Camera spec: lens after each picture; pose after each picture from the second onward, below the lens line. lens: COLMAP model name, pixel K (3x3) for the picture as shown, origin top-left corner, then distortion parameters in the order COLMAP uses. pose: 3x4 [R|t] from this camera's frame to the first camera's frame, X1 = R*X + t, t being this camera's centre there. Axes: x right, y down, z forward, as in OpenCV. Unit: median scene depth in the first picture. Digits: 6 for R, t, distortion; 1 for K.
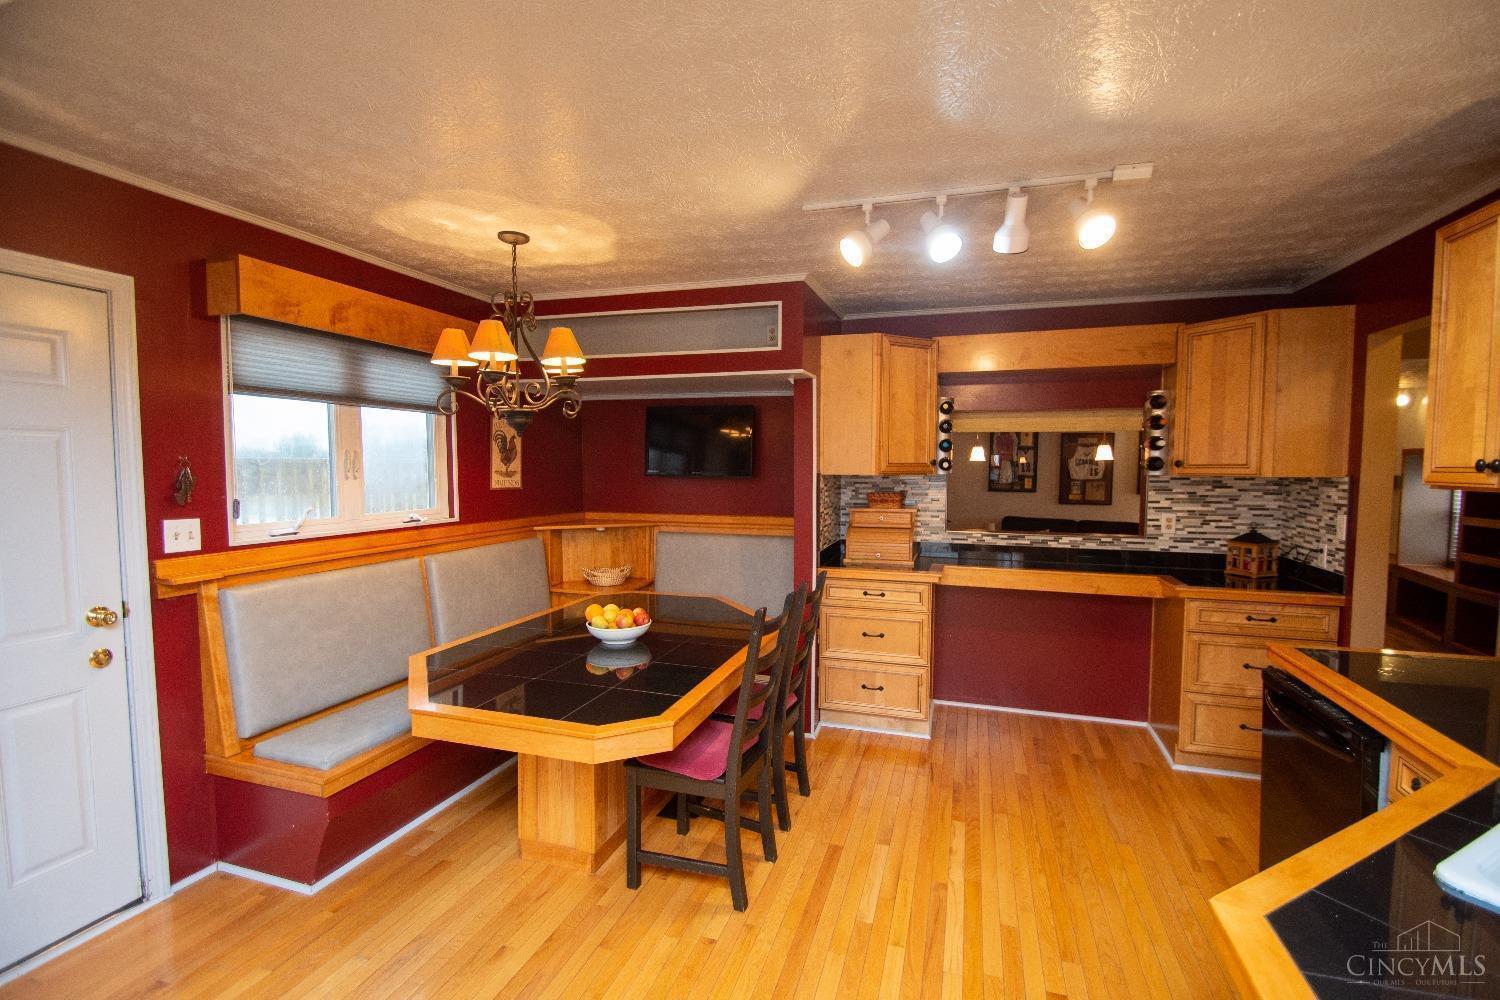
lens RADIAL K [[687.8, 0, 749.9], [0, 687.8, 509.0], [0, 0, 1]] dist [0.026747, -0.013208]
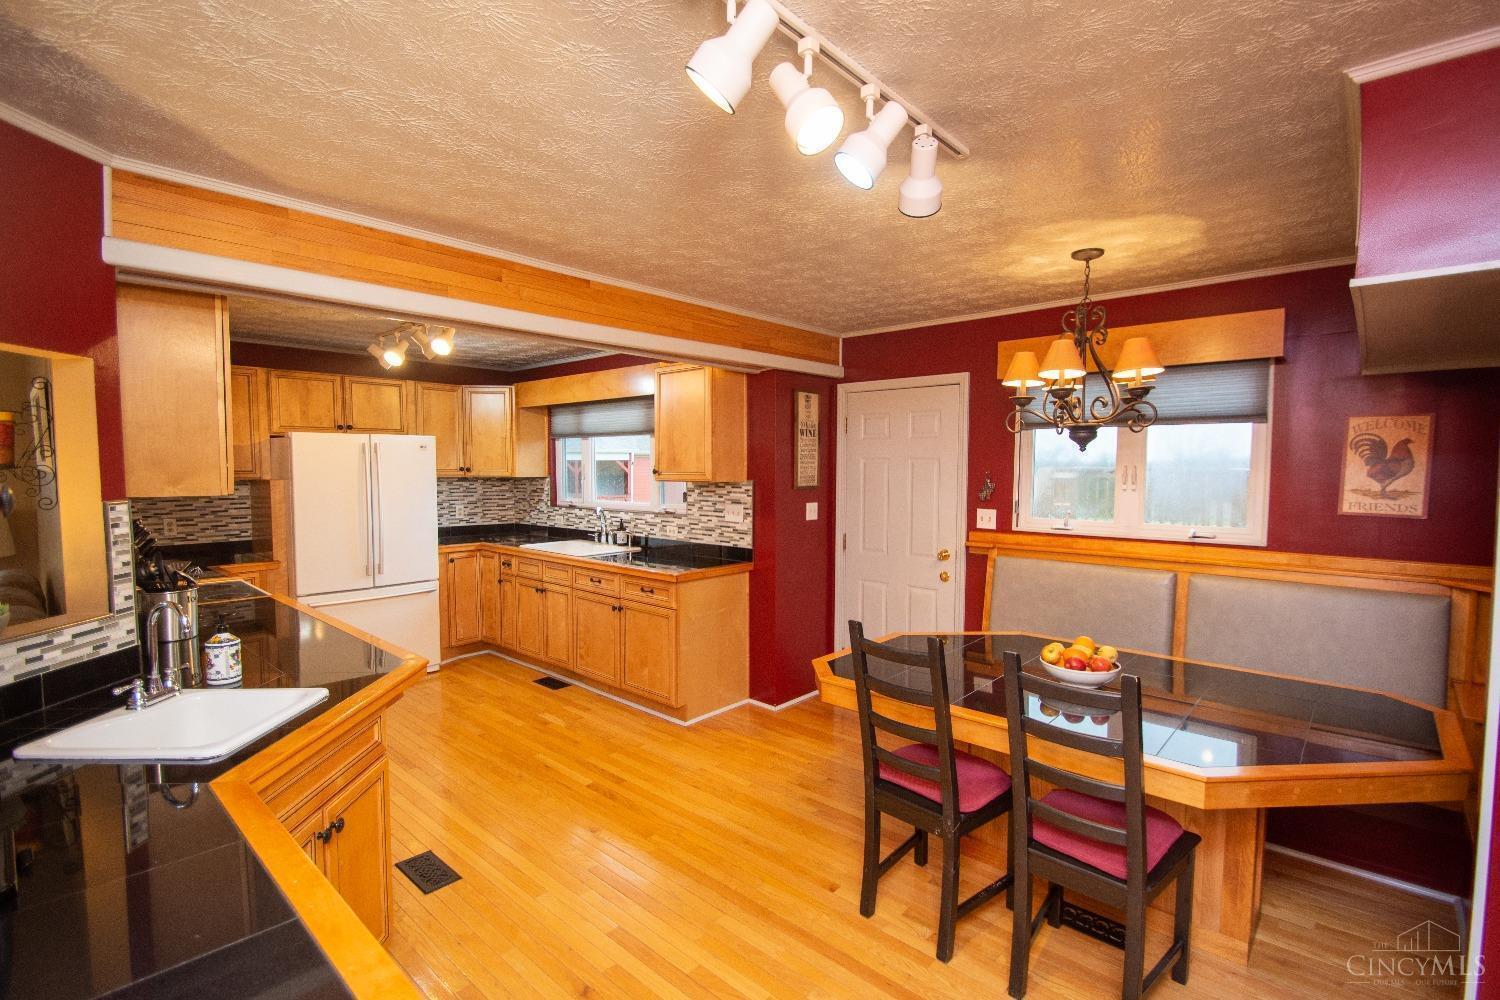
lens RADIAL K [[687.8, 0, 749.9], [0, 687.8, 509.0], [0, 0, 1]] dist [0.026747, -0.013208]
pose [[-0.404879, 0.056817, -0.912603, 0.799121], [-0.061621, 0.994103, 0.089229, -0.085605], [0.912292, 0.092362, -0.398991, 0.998922]]
